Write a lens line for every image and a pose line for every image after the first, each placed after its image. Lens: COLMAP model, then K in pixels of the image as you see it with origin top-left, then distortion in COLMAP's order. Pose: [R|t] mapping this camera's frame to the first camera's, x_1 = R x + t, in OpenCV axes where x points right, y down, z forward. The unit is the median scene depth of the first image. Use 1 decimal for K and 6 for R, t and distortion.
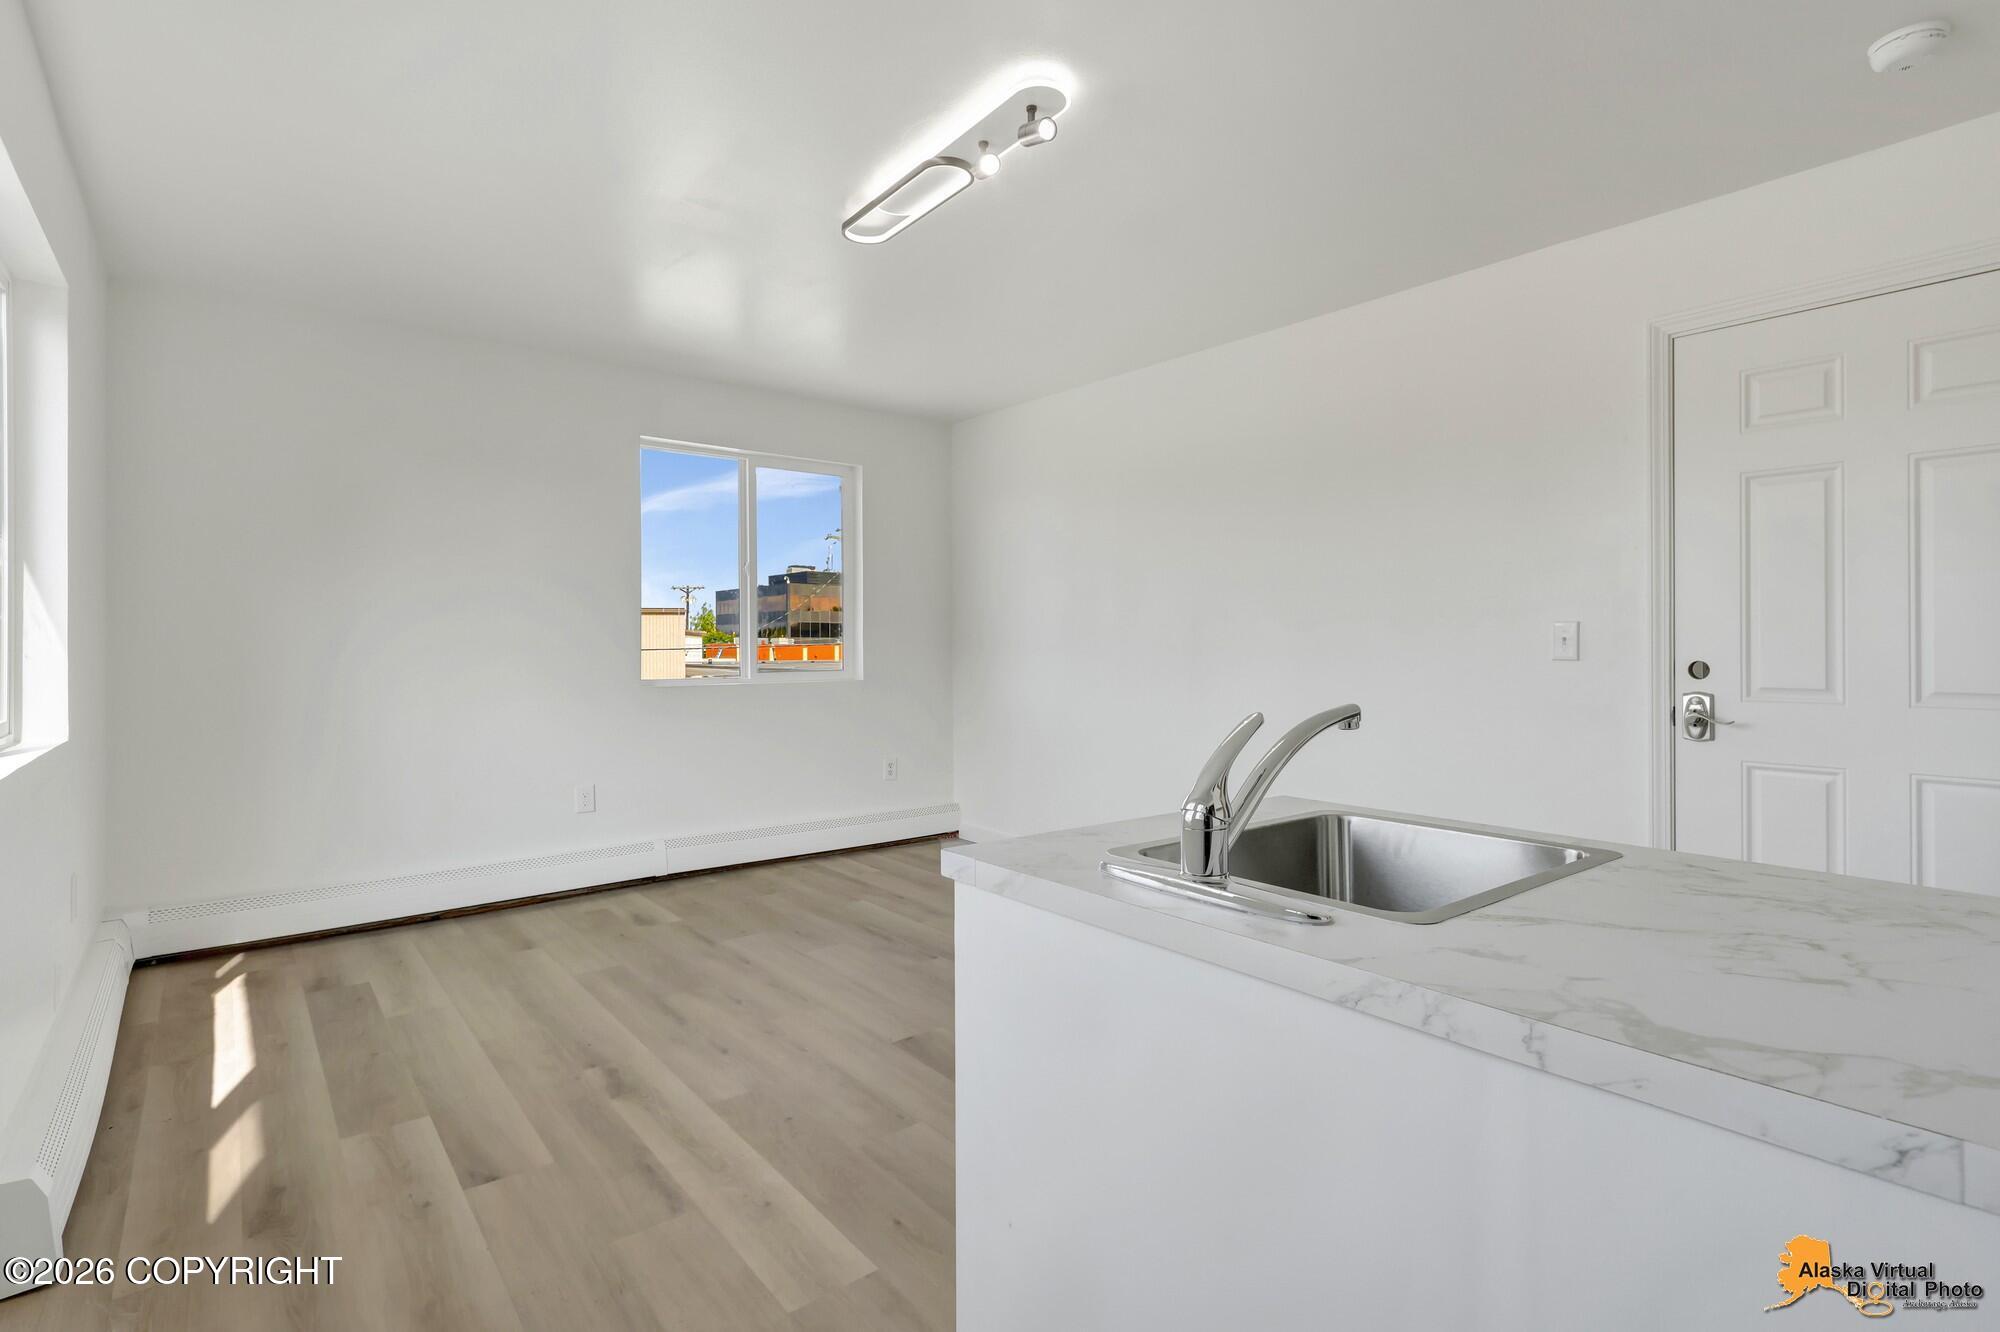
lens RADIAL K [[951.6, 0, 1034.3], [0, 951.6, 647.1], [0, 0, 1]] dist [-0.000466, -0.000338]
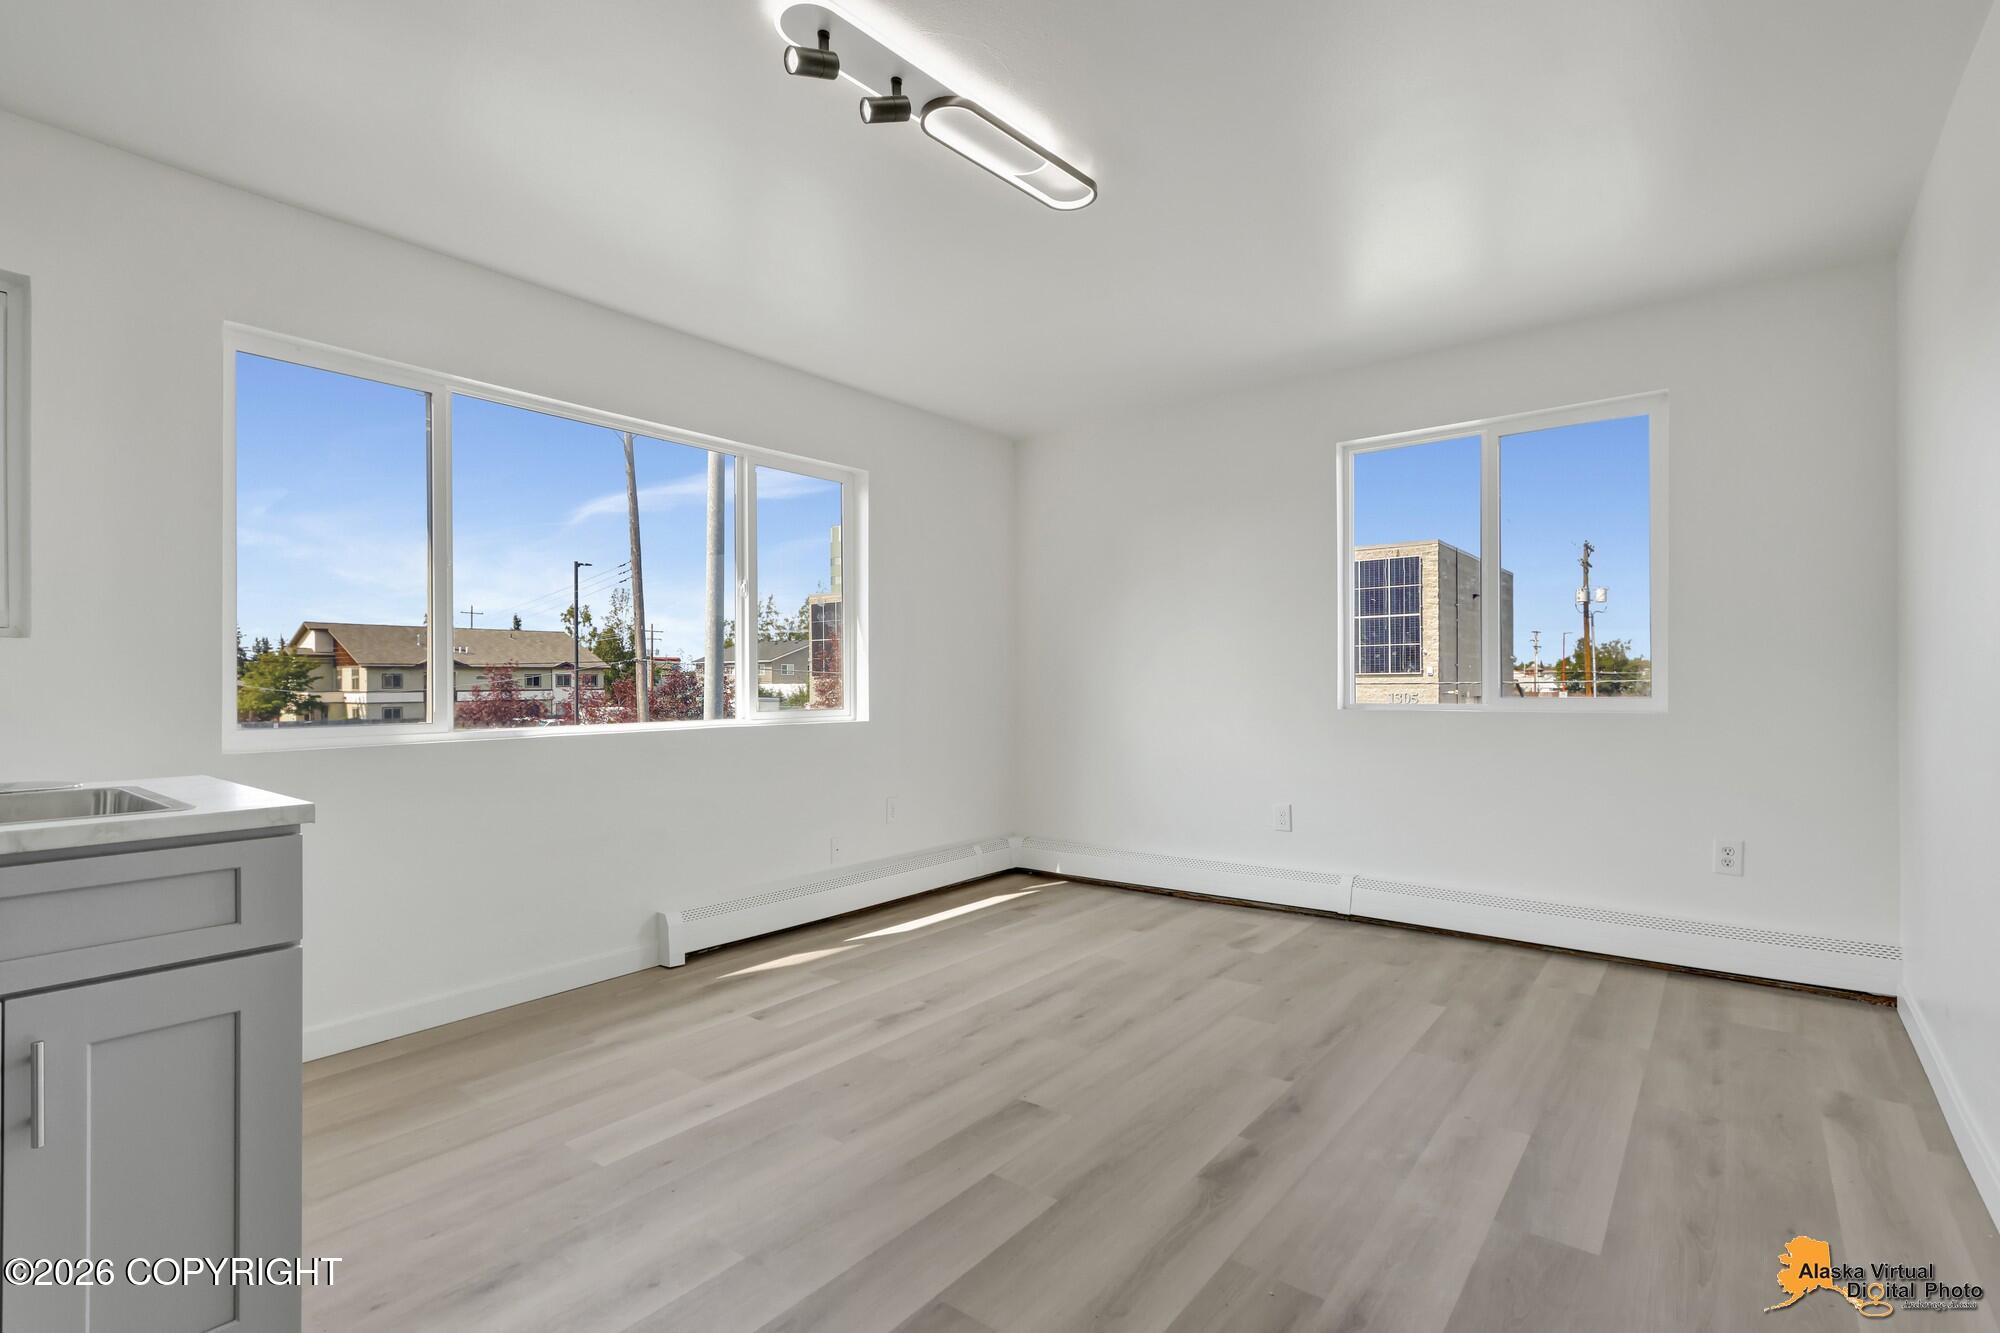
lens RADIAL K [[934.7, 0, 1027.7], [0, 934.7, 674.1], [0, 0, 1]] dist [0.002877, 0.000304]
pose [[0.202304, -0.009428, -0.979277, 0.676232], [0.005721, 0.999948, -0.008445, 0.016184], [0.979306, -0.003894, 0.202348, 0.769523]]
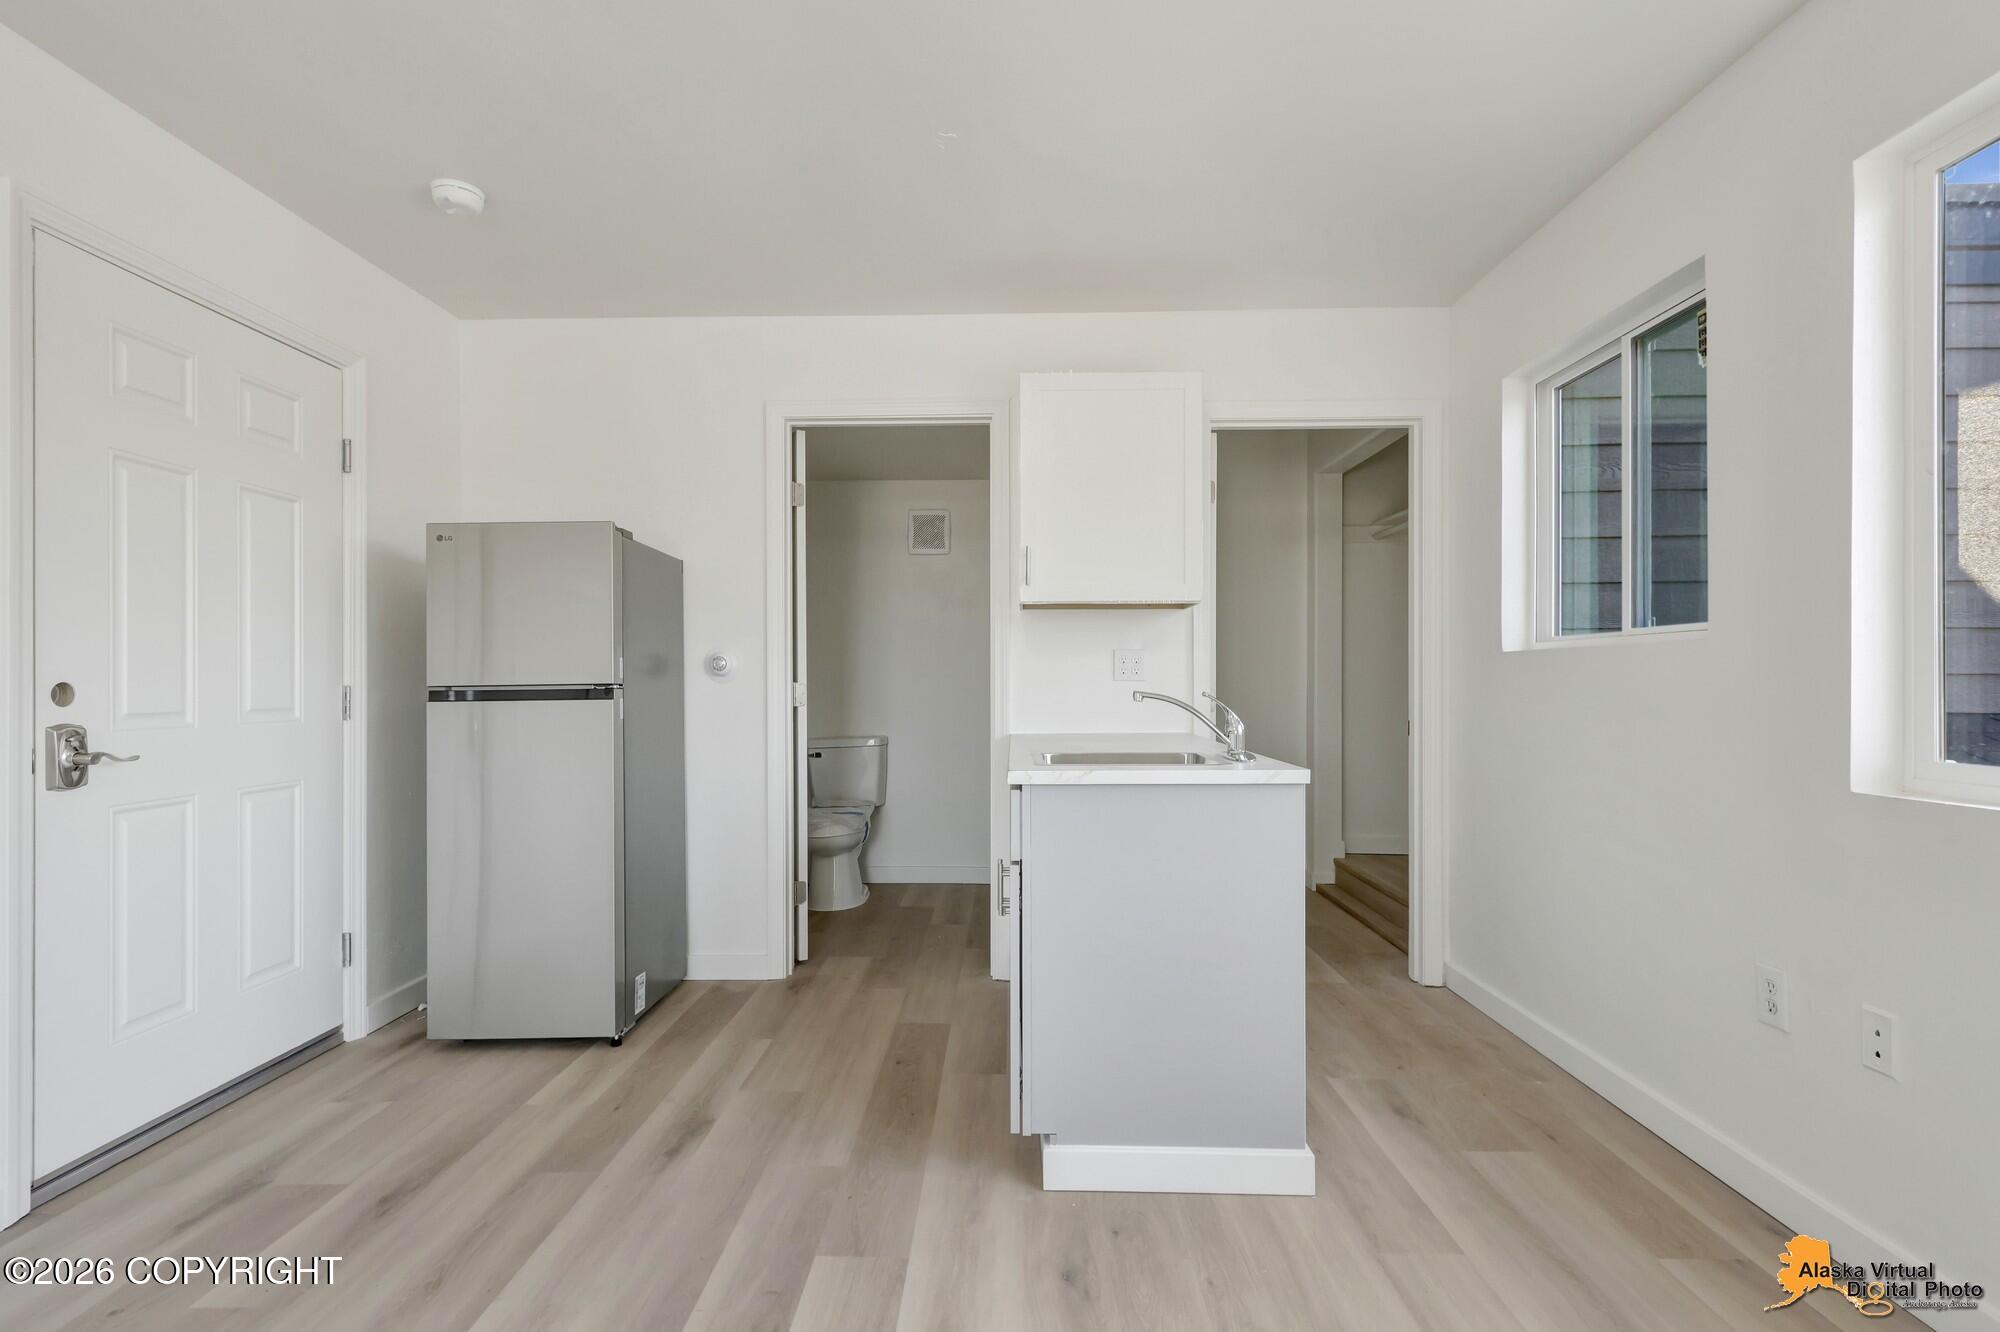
lens RADIAL K [[915.2, 0, 974.8], [0, 915.2, 677.0], [0, 0, 1]] dist [0.007495, 0.000124]
pose [[-0.729104, -0.001603, 0.684401, -0.316161], [-0.004689, 0.999985, -0.002653, 0.008436], [-0.684387, -0.005144, -0.729101, 1.027179]]
